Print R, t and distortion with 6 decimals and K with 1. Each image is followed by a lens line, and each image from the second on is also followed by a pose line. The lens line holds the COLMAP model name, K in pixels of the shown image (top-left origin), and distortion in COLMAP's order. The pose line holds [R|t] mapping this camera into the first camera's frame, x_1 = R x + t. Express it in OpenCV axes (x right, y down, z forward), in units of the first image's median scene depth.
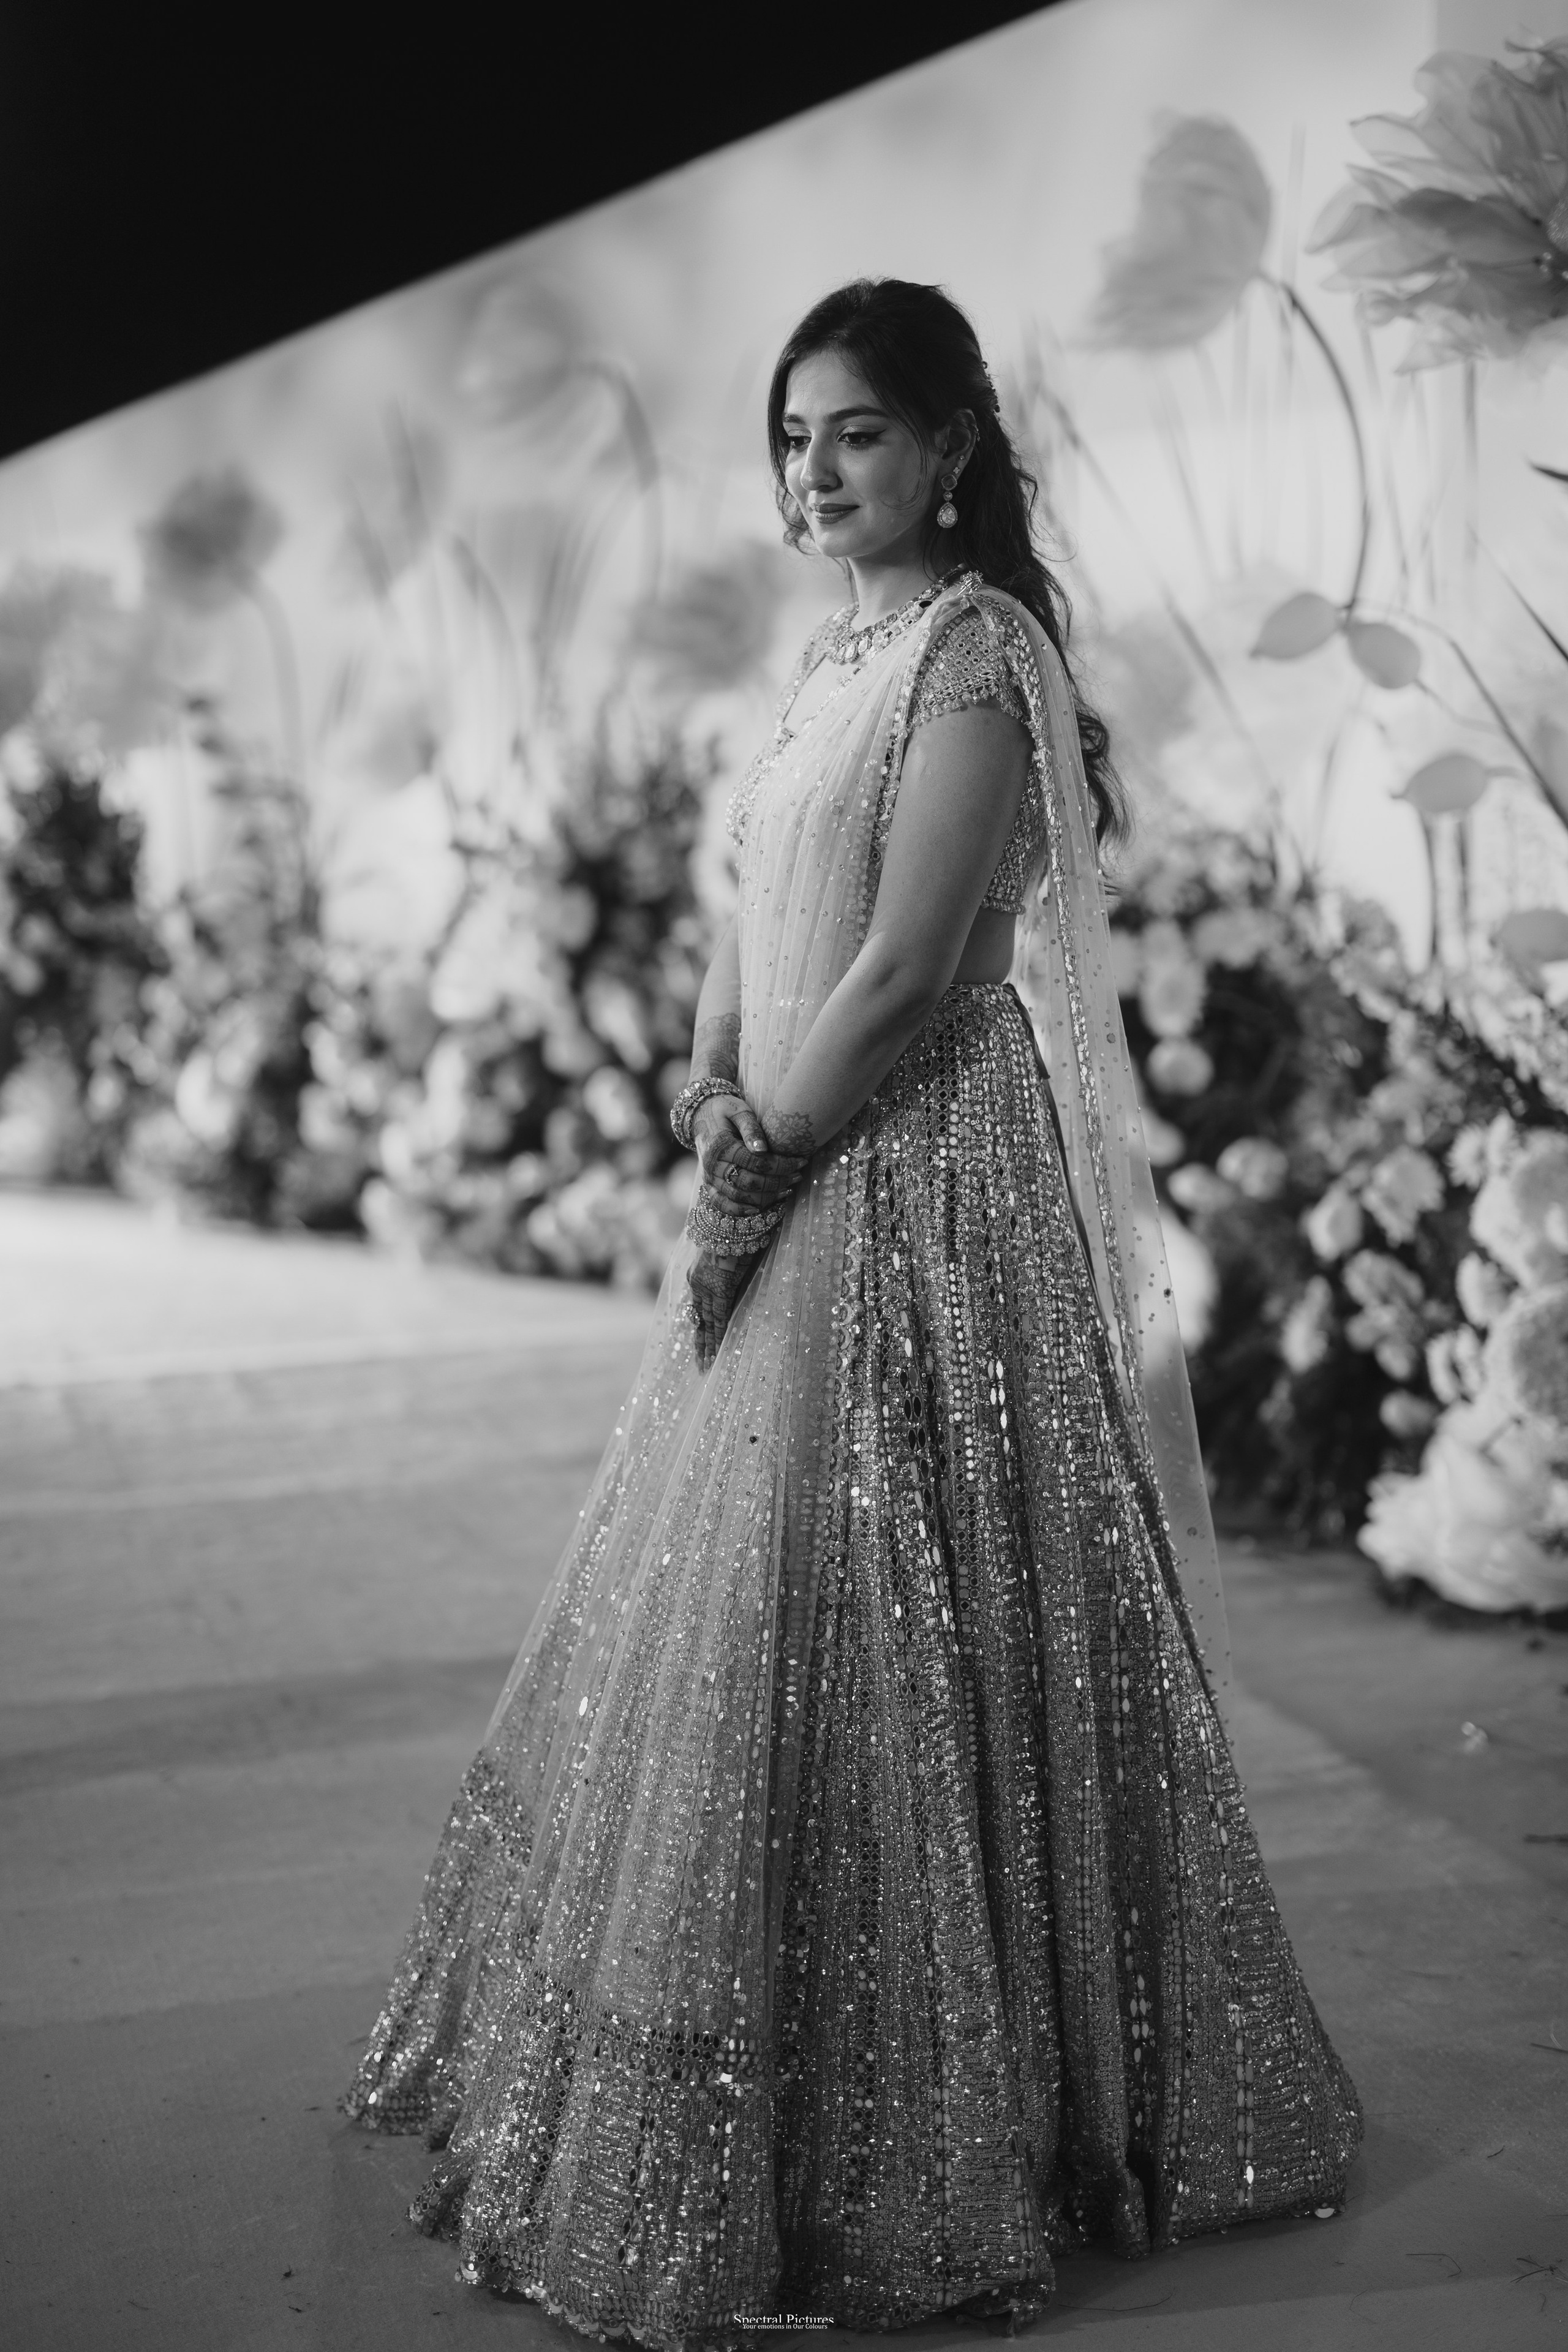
lens RADIAL K [[3353.2, 0, 784.0], [0, 3353.2, 1176.0], [0, 0, 1]] dist [-0.026608, 0.039585]
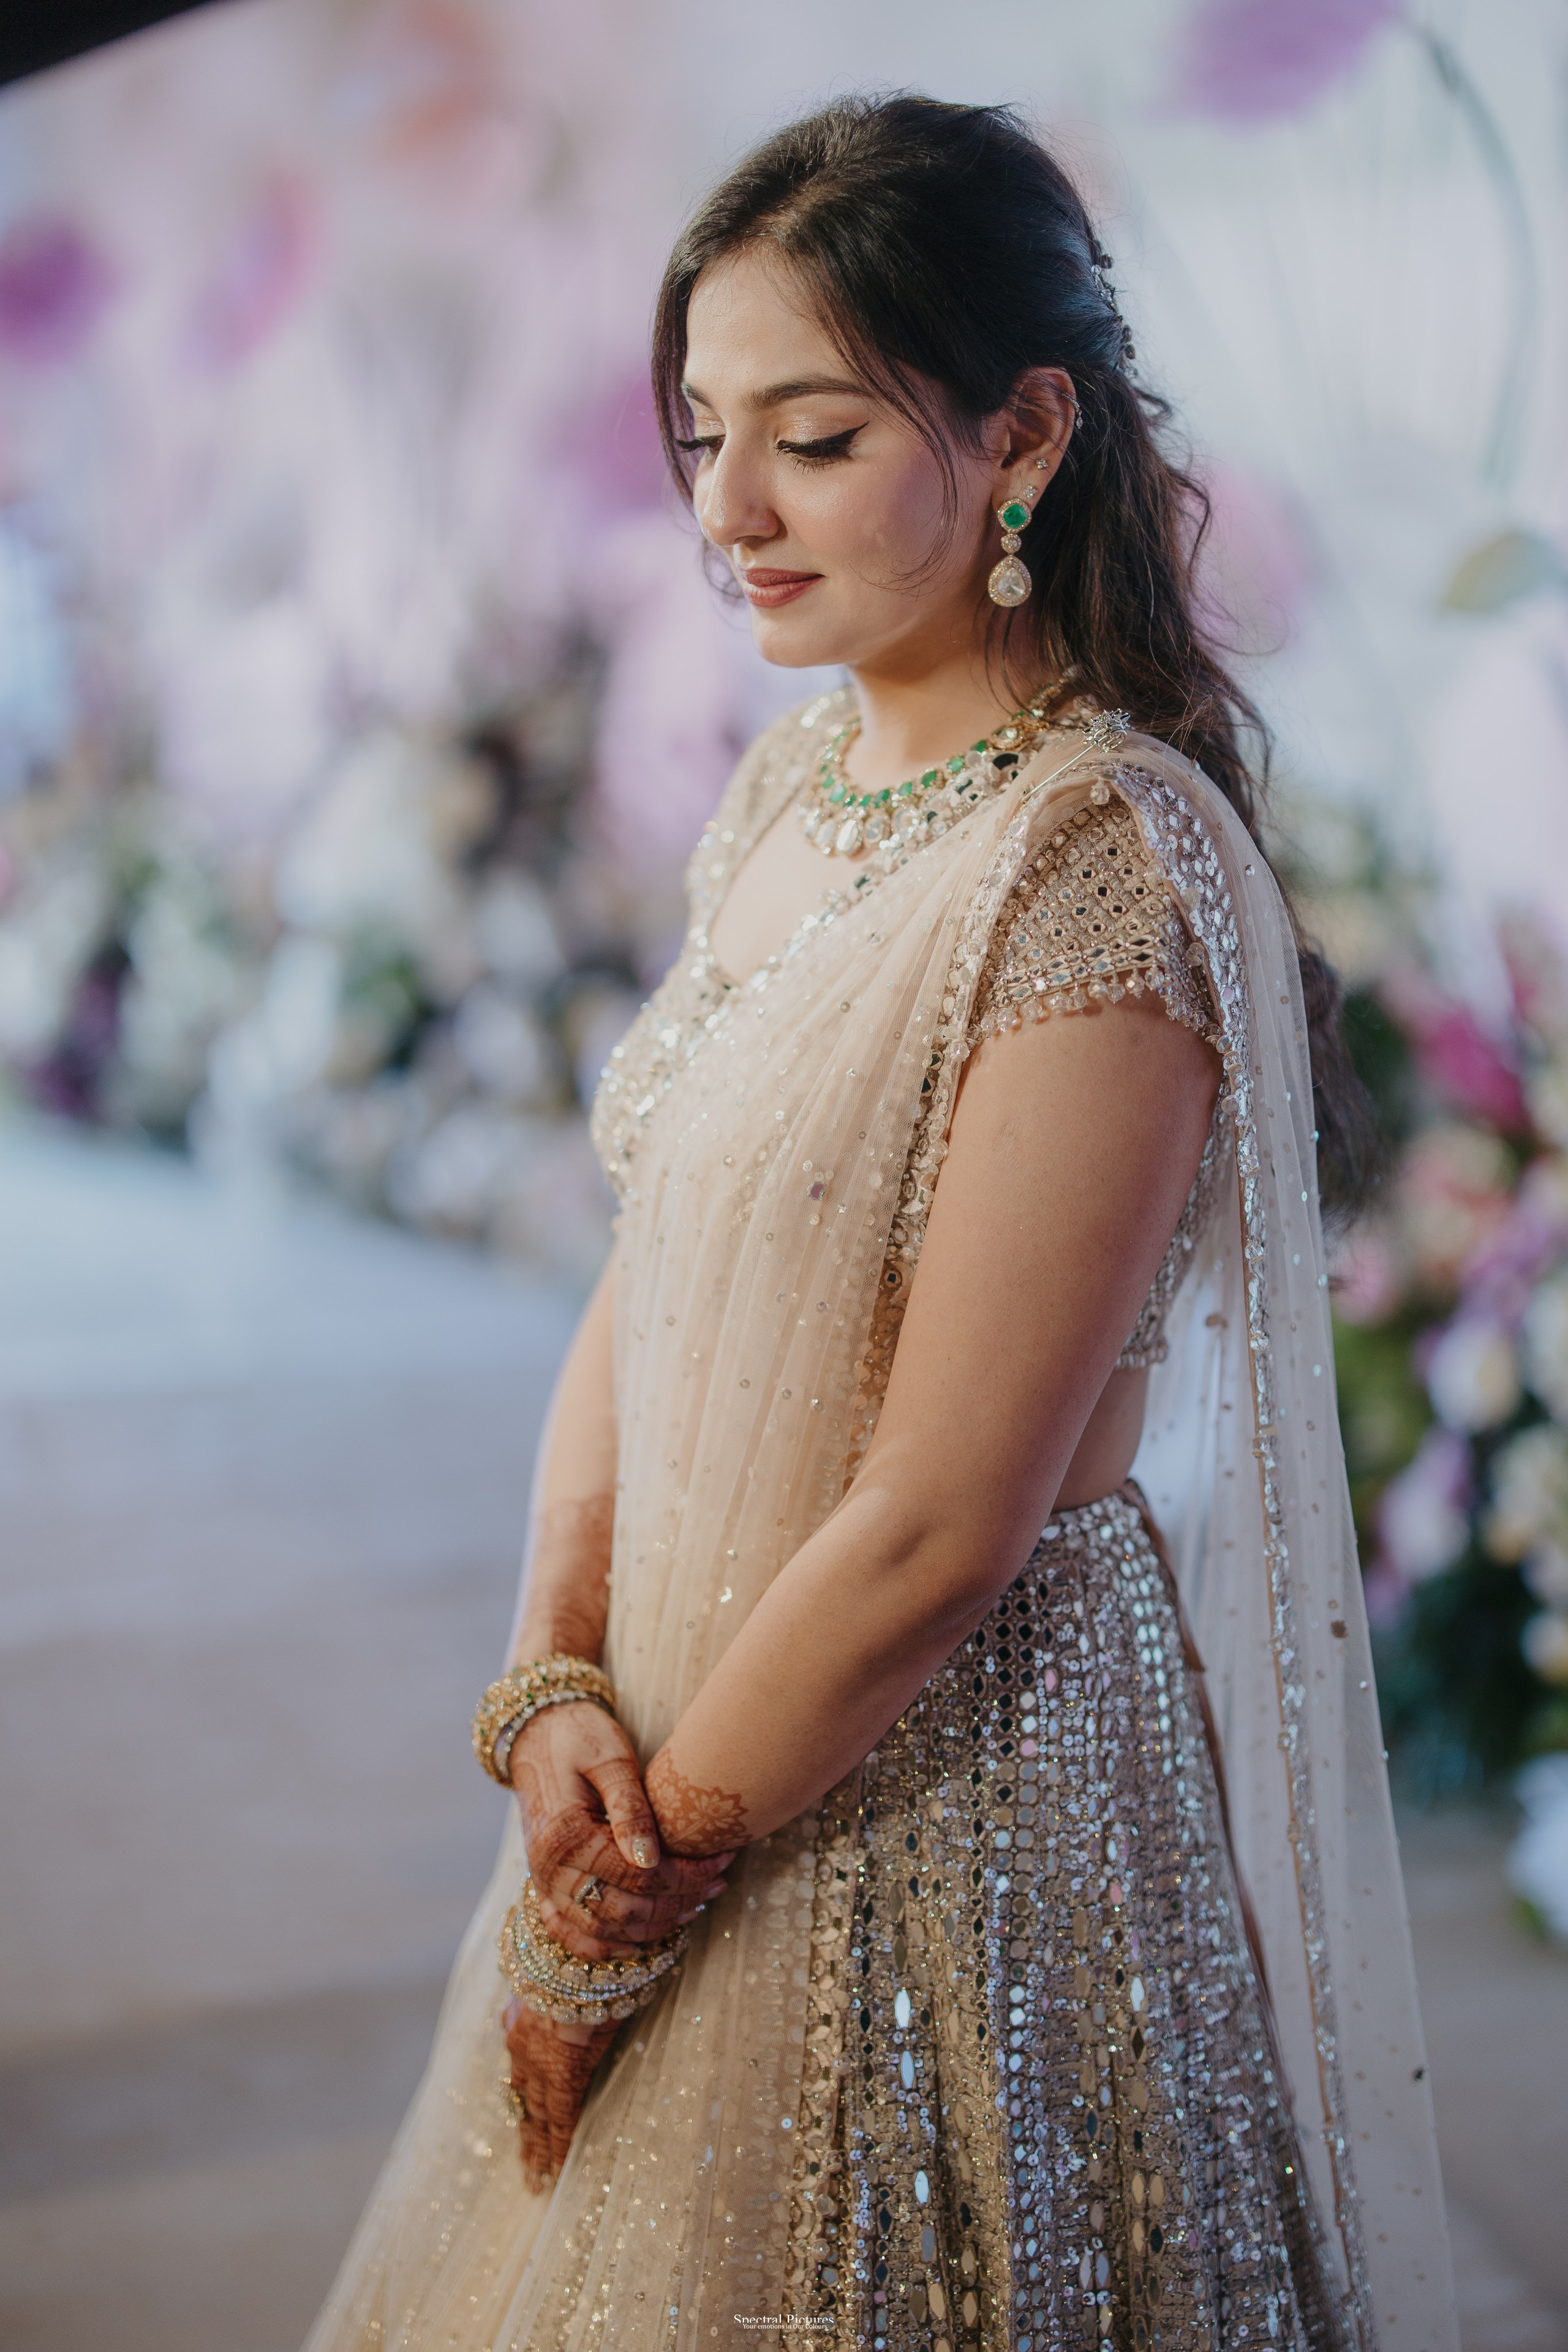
lens RADIAL K [[3353.2, 0, 784.0], [0, 3353.2, 1176.0], [0, 0, 1]] dist [-0.026608, 0.039585]
pose [[0.999387, 0.028613, 0.020170, 0.000868], [-0.030221, 0.995962, 0.084532, -0.150195], [-0.017670, -0.085089, 0.996217, 0.505894]]
